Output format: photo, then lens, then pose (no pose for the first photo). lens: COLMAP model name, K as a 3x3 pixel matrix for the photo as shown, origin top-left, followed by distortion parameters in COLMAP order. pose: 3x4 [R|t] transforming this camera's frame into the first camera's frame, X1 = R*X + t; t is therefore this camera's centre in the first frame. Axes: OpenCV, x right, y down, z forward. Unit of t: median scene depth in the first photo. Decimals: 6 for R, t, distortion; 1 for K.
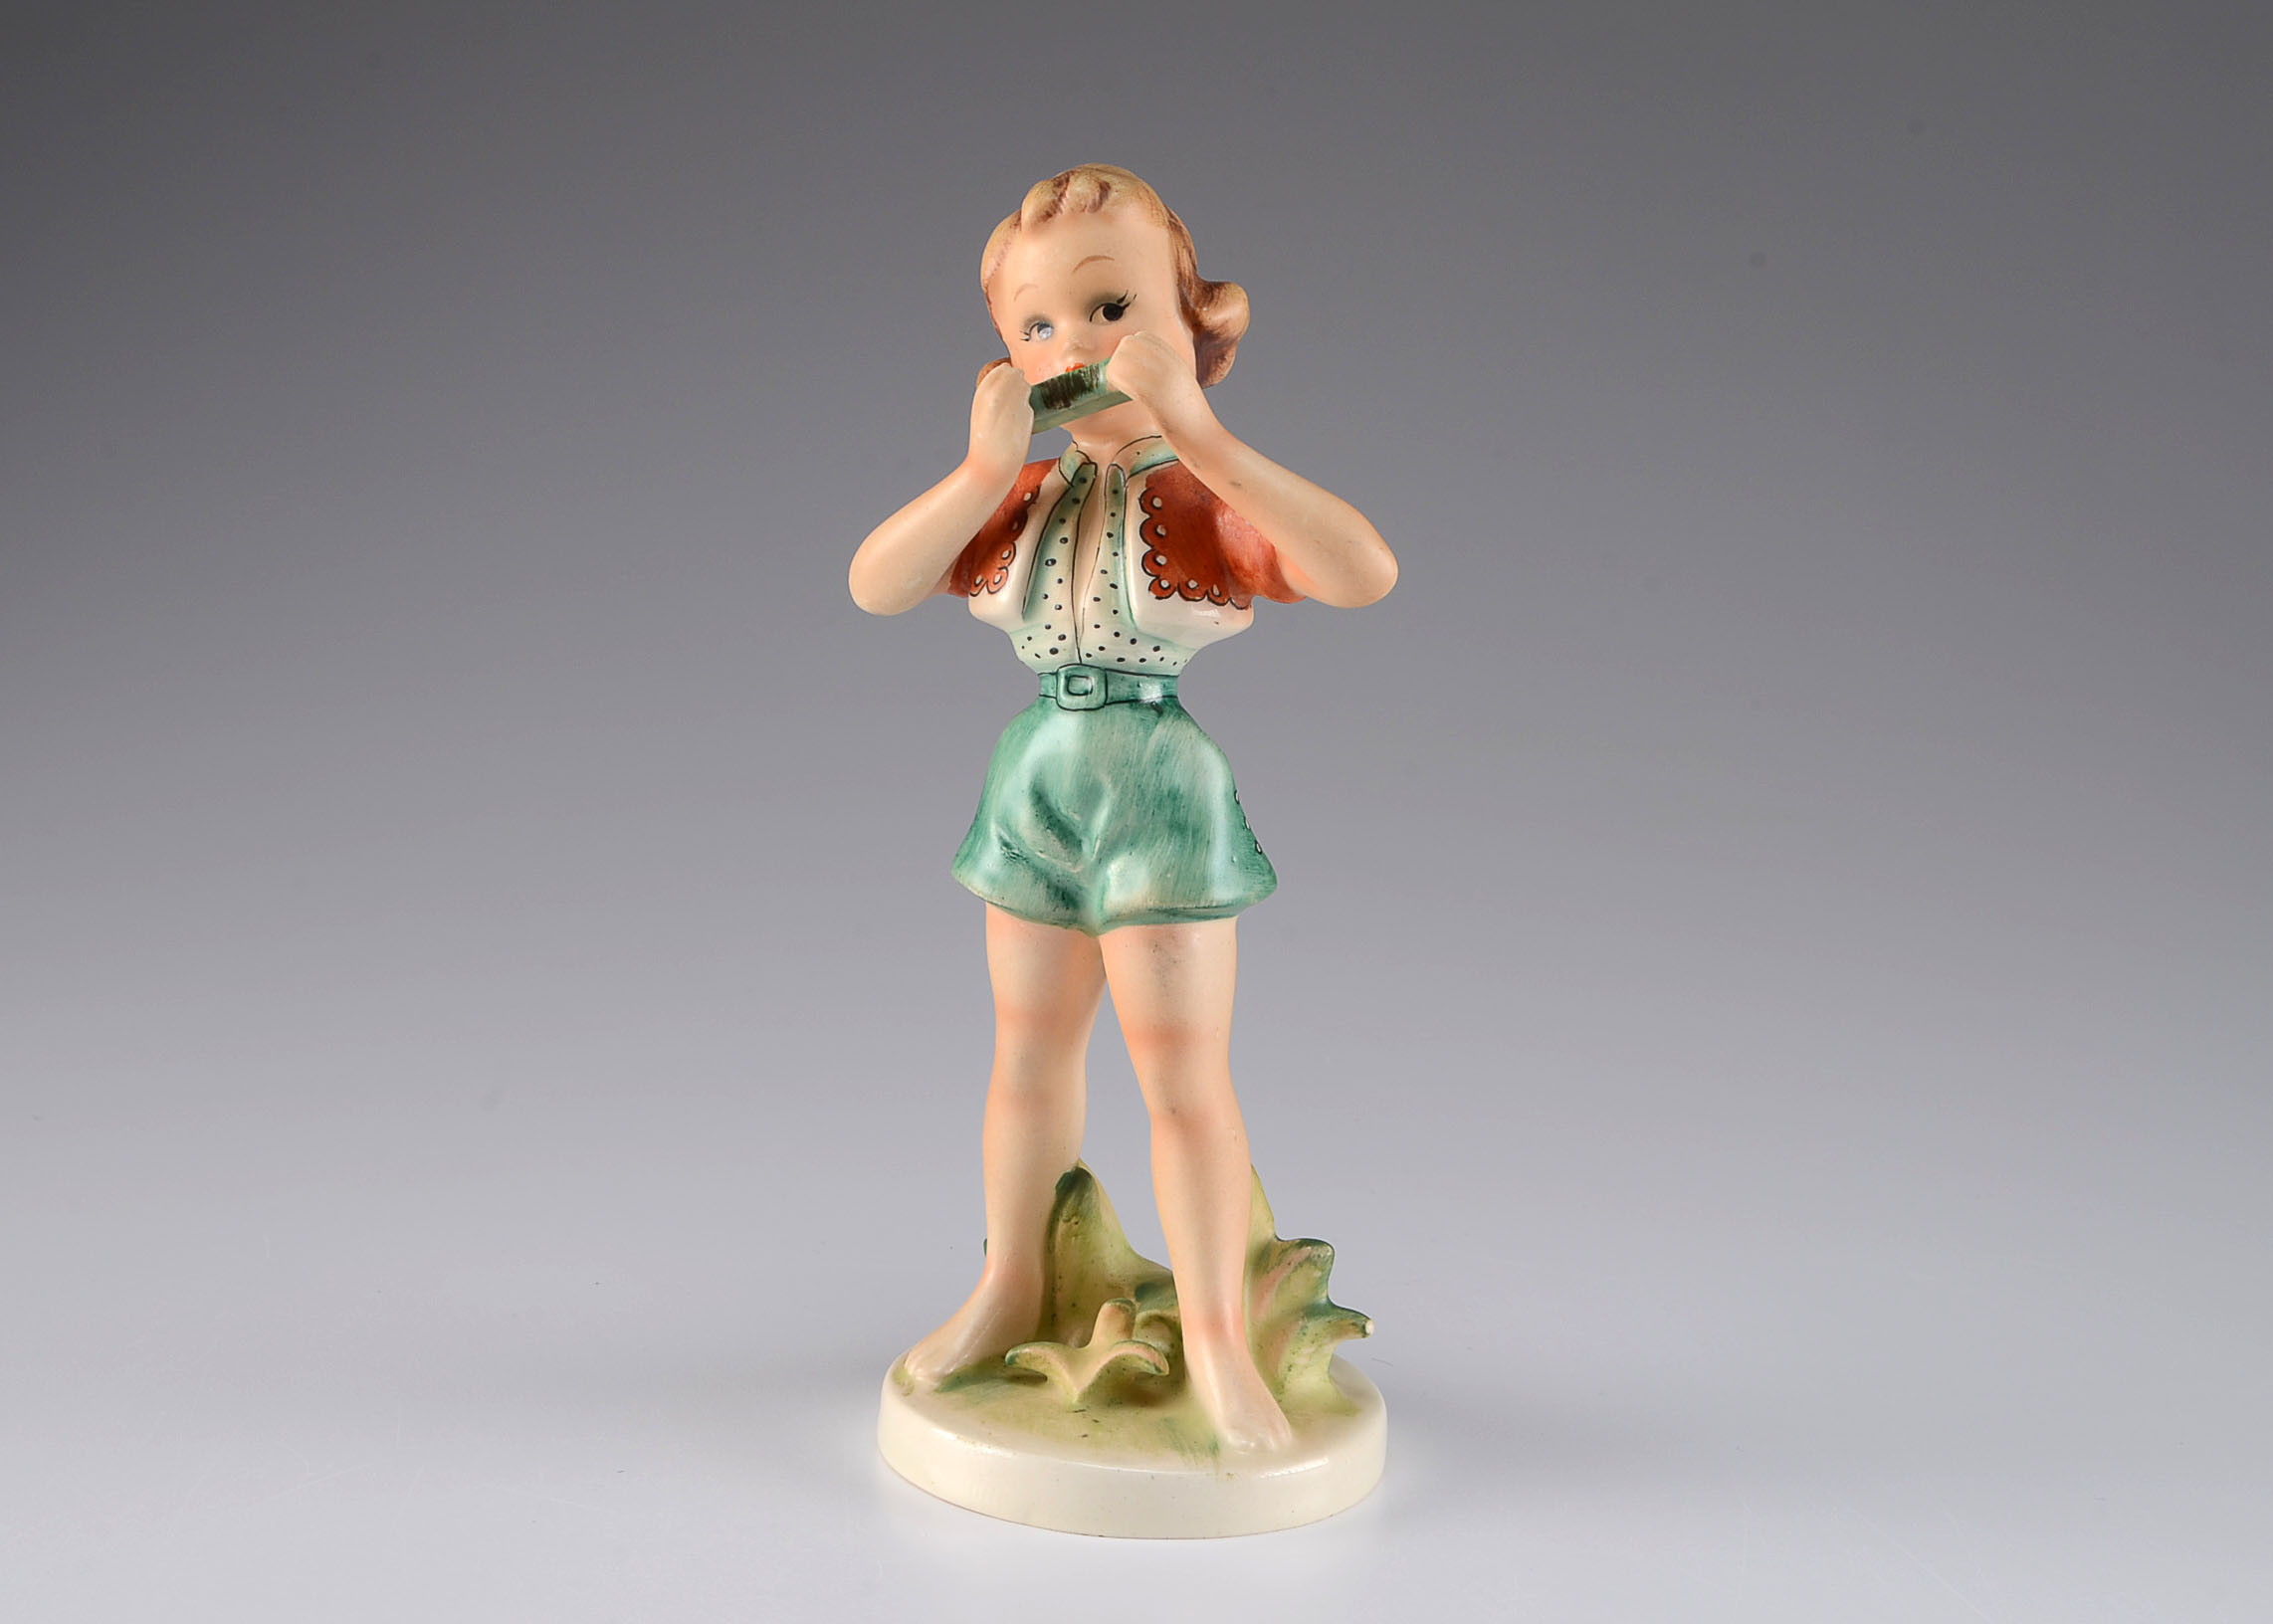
lens RADIAL K [[4801.3, 0, 1136.8], [0, 4801.3, 812.3], [0, 0, 1]] dist [-0.112843, 0.000000]
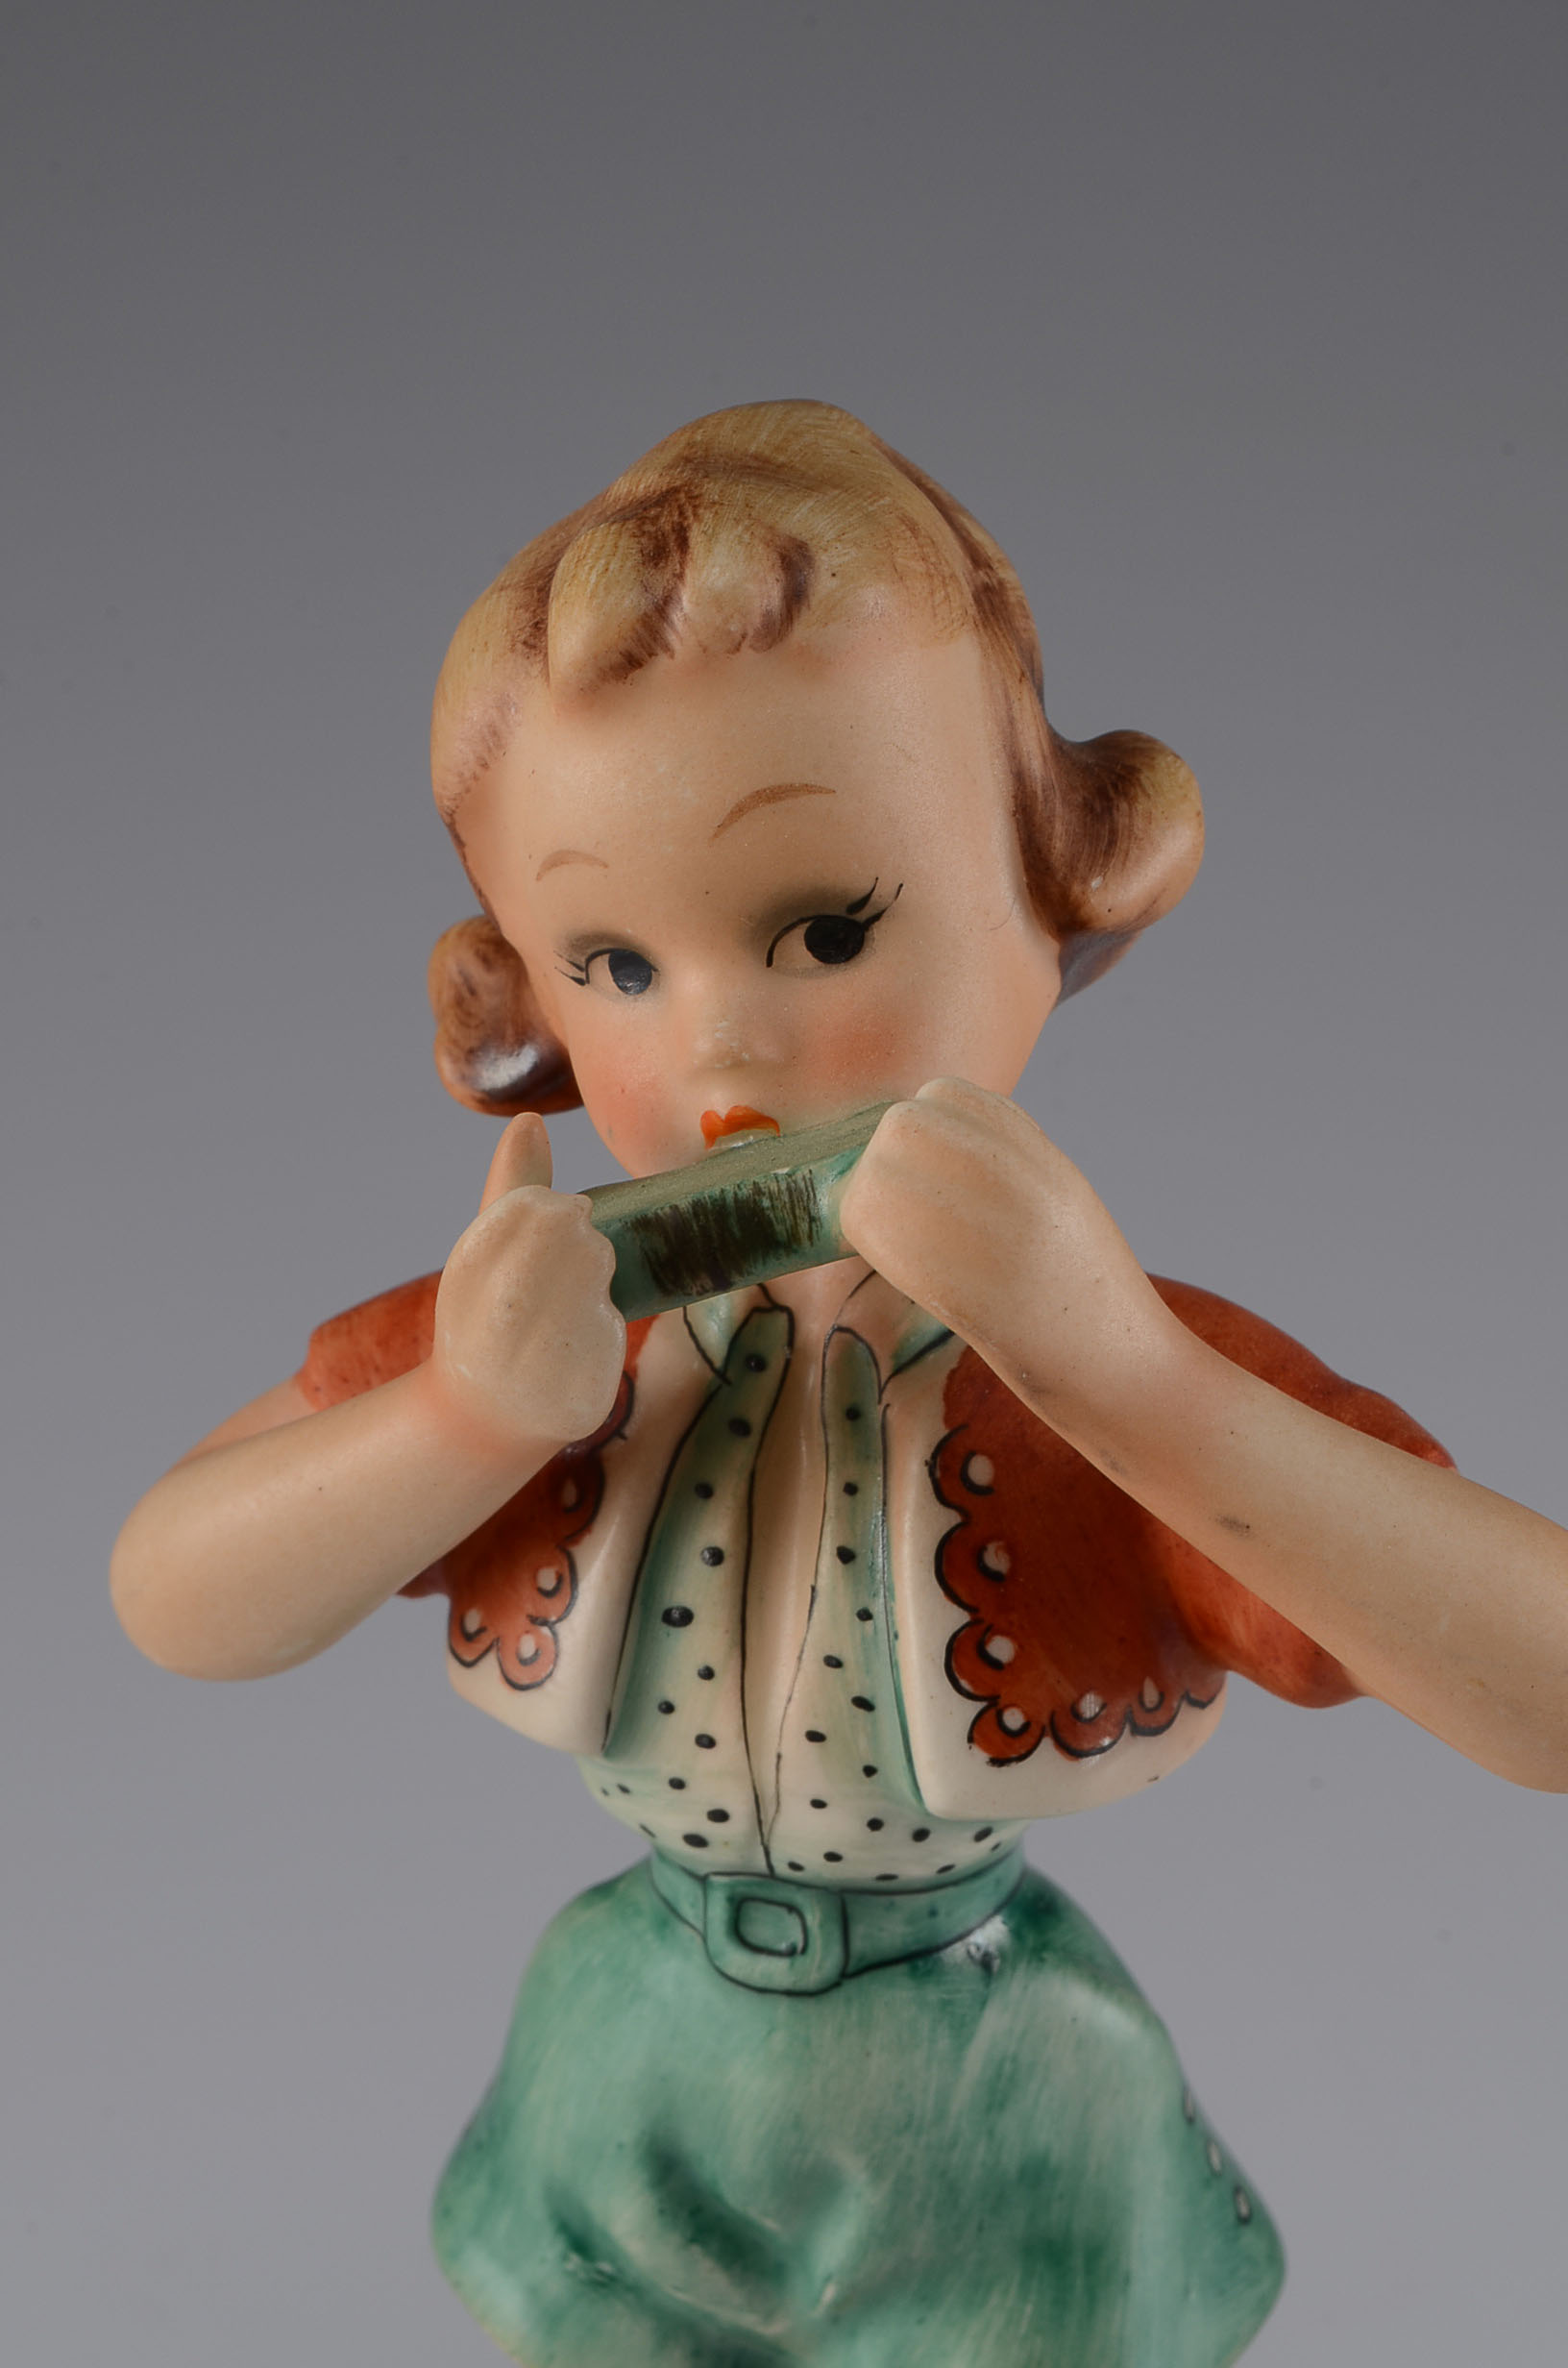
lens RADIAL K [[5329.4, 0, 783.6], [0, 5329.4, 1183.8], [0, 0, 1]] dist [0.045264, 0.000000]
pose [[0.998123, -0.046710, 0.039611, -0.024234], [0.033644, 0.958628, 0.282666, -0.193580], [-0.051176, -0.280802, 0.958400, 0.632023]]
